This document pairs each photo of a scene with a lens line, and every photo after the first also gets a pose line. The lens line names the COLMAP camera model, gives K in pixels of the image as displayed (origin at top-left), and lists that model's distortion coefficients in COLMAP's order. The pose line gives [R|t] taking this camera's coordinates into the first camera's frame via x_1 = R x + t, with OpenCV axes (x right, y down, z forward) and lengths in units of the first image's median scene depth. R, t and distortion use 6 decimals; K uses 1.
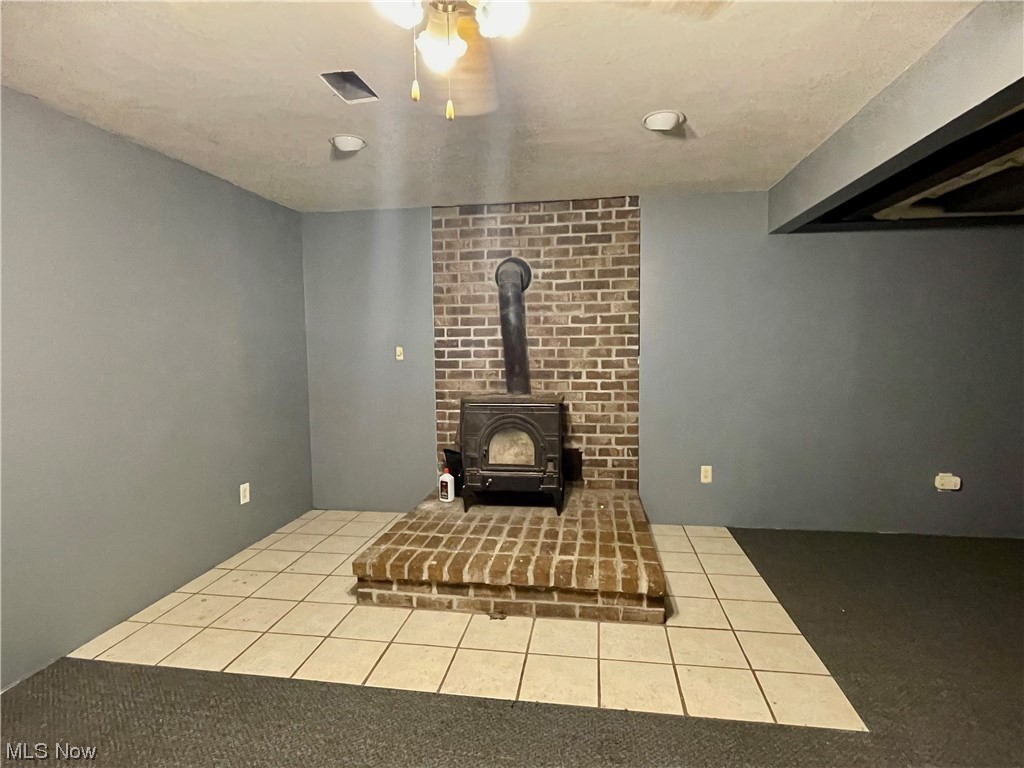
lens RADIAL K [[538.7, 0, 512.7], [0, 538.7, 382.8], [0, 0, 1]] dist [-0.003428, -0.000603]
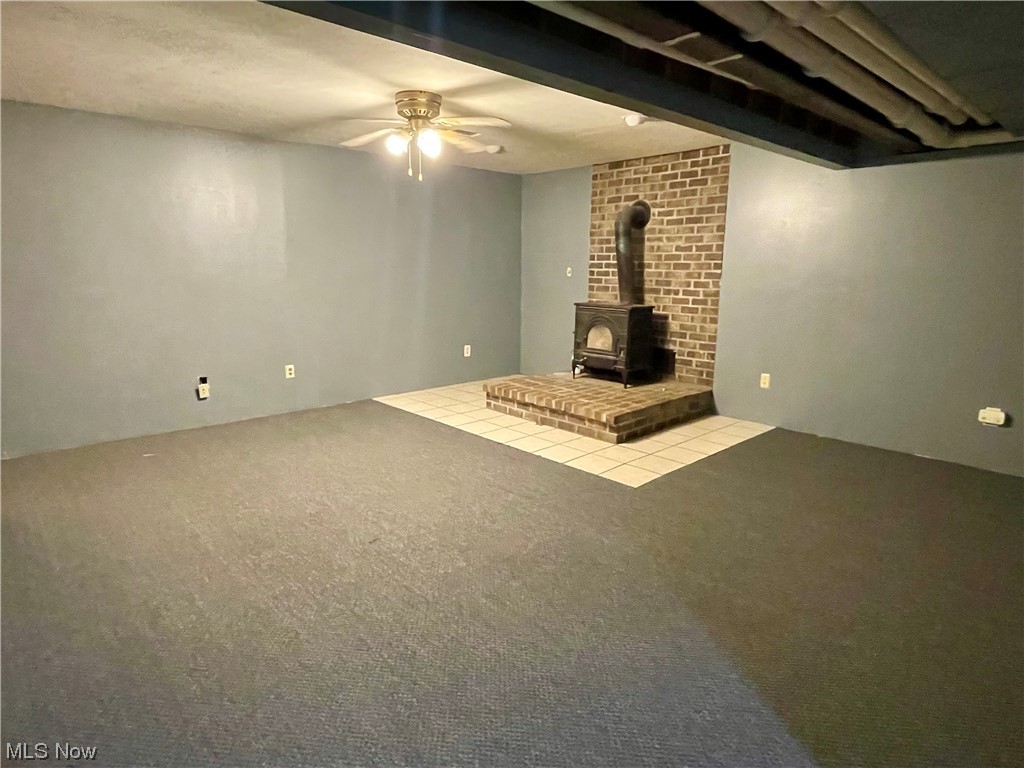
lens RADIAL K [[593.5, 0, 512.2], [0, 593.5, 384.4], [0, 0, 1]] dist [-0.002221, -0.000940]
pose [[0.781559, 0.140156, -0.607883, 0.720872], [-0.063972, 0.987304, 0.145387, 0.022425], [0.620542, -0.074741, 0.780603, -0.374293]]
